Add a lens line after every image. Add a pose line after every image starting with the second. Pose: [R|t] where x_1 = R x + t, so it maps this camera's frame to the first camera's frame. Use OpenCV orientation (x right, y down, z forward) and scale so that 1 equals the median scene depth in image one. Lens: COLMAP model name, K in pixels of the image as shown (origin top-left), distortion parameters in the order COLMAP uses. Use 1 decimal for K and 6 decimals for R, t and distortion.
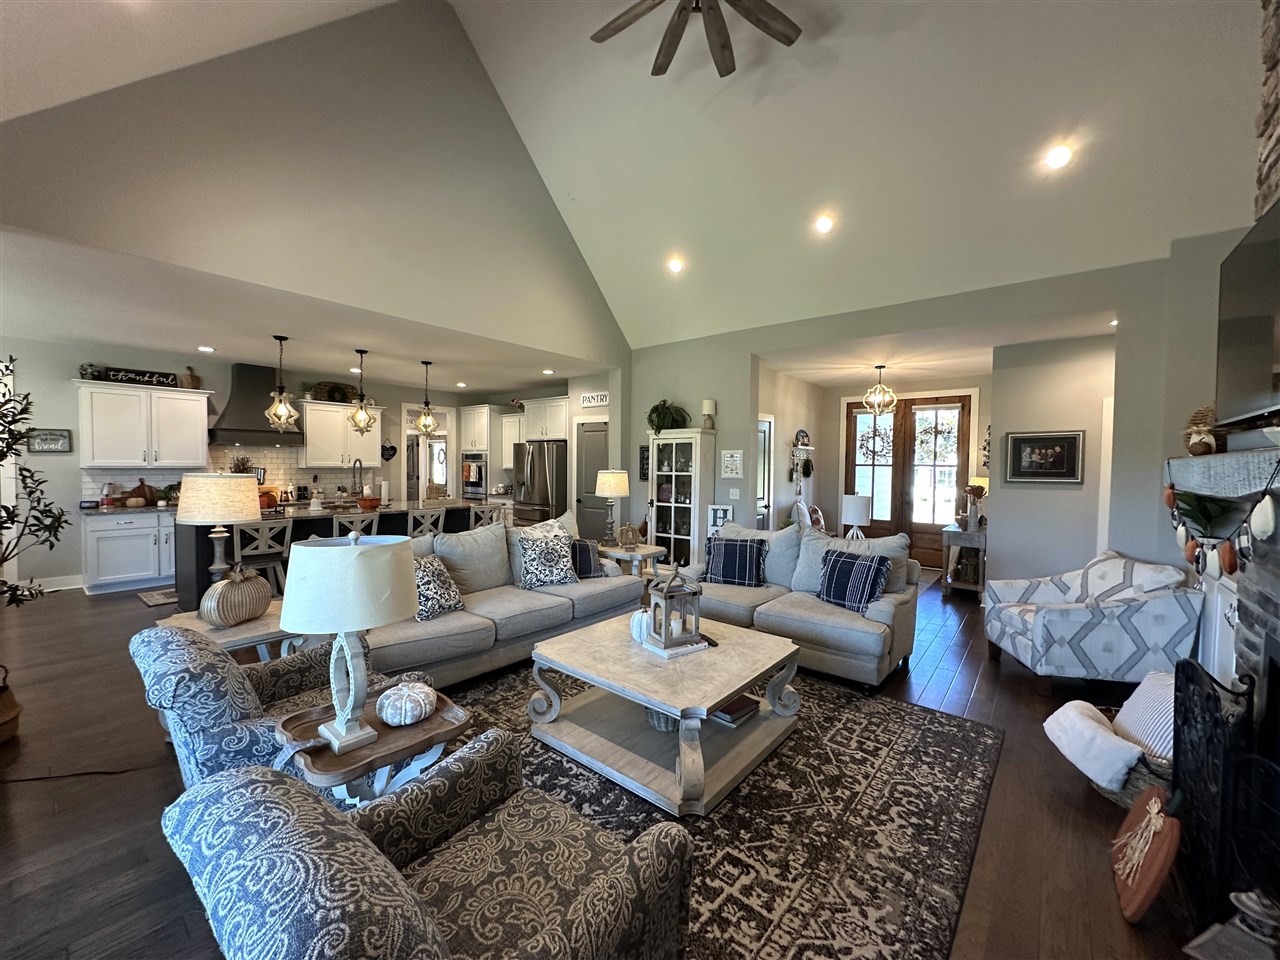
lens RADIAL K [[510.5, 0, 640.0], [0, 510.5, 480.0], [0, 0, 1]] dist [0.001639, 0.000497]
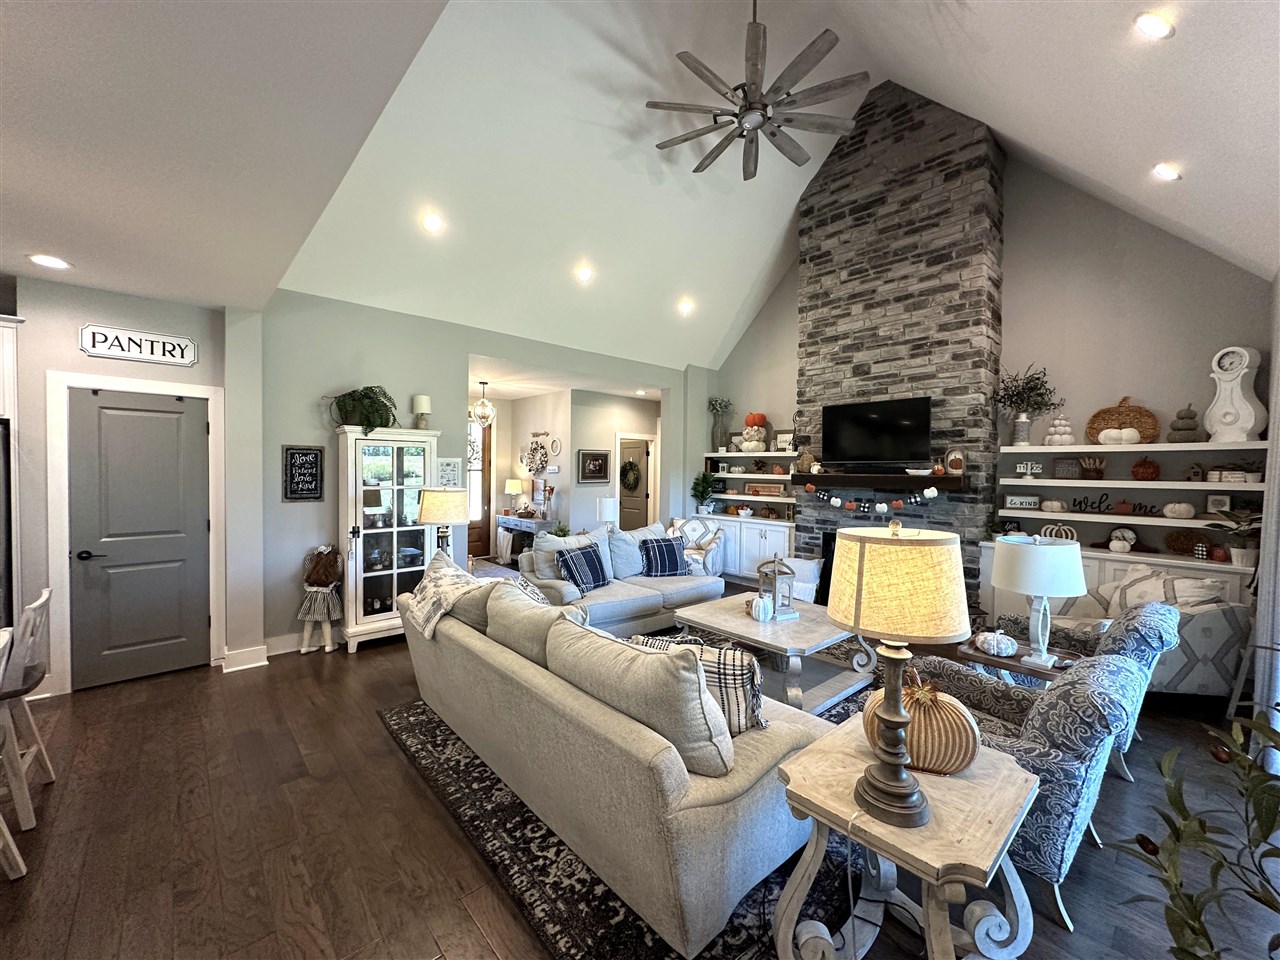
lens RADIAL K [[510.5, 0, 640.0], [0, 510.5, 480.0], [0, 0, 1]] dist [0.001639, 0.000497]
pose [[0.146000, -0.031662, 0.988778, -0.710046], [0.021971, 0.999345, 0.028756, -0.042913], [-0.989041, 0.017526, 0.146600, 0.611179]]
